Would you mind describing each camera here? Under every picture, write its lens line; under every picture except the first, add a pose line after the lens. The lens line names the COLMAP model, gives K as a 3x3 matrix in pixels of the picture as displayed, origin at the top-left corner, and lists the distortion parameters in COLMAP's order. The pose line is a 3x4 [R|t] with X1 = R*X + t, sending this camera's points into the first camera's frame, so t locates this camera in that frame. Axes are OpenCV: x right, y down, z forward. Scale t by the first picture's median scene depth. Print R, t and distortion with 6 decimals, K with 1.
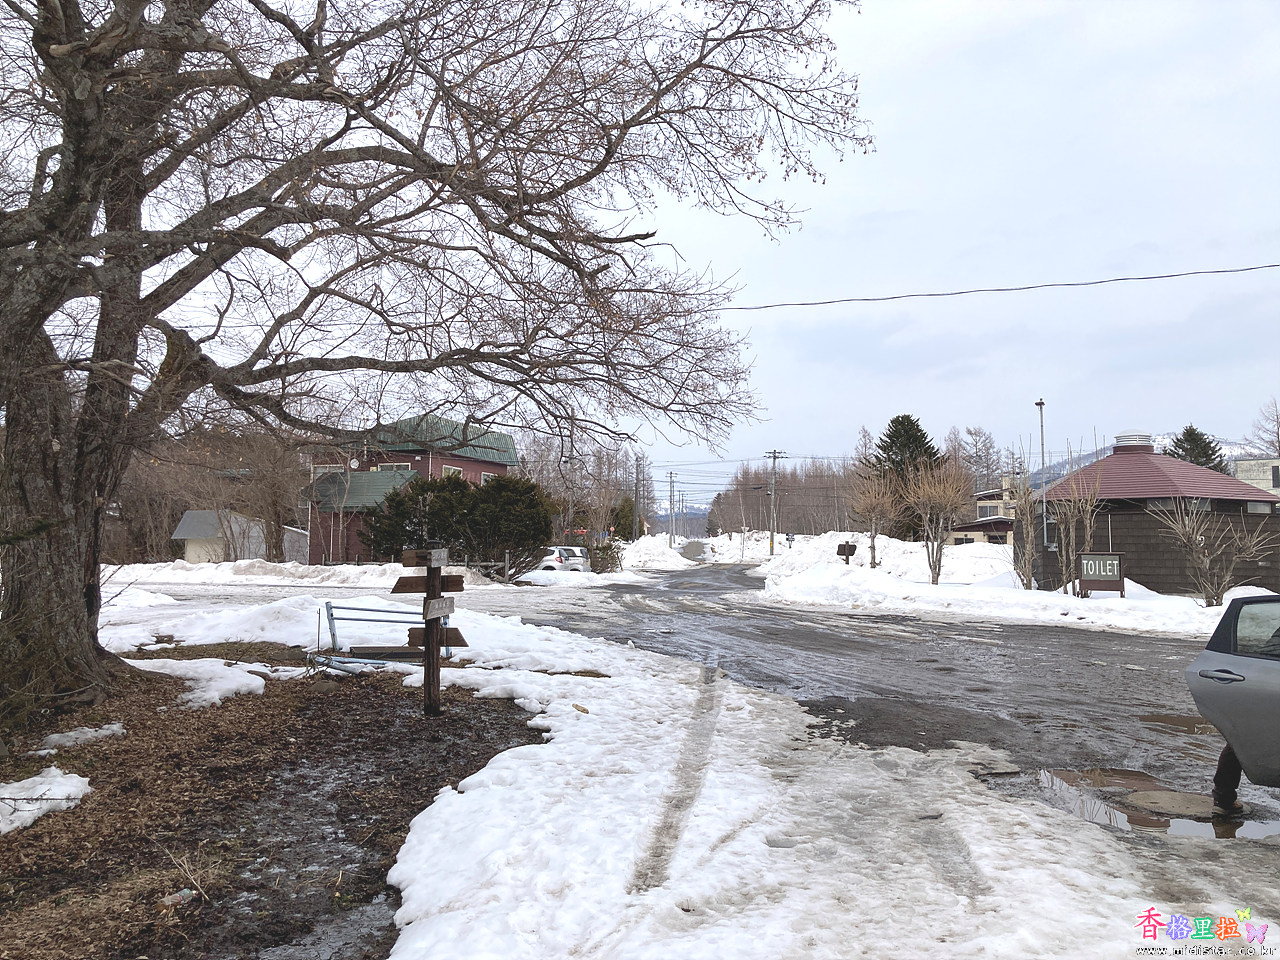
lens RADIAL K [[1065.7, 0, 636.1], [0, 1065.7, 476.5], [0, 0, 1]] dist [0.010174, 0.012715]
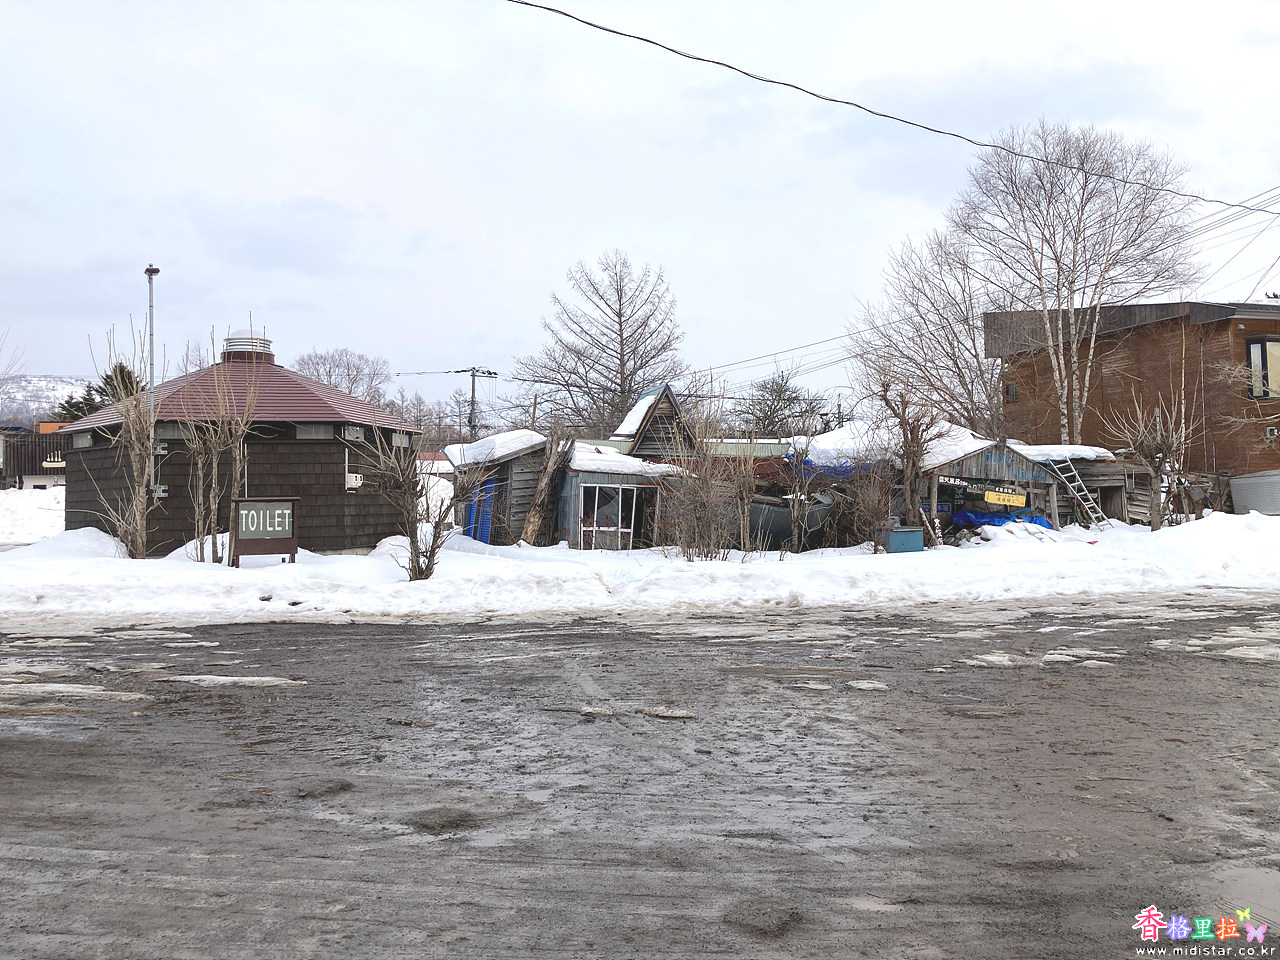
lens RADIAL K [[1065.7, 0, 636.1], [0, 1065.7, 476.5], [0, 0, 1]] dist [0.010174, 0.012715]
pose [[0.572660, -0.002422, 0.819789, 0.015635], [-0.040395, 0.998698, 0.031169, 0.026789], [-0.818797, -0.050964, 0.571816, 0.418747]]
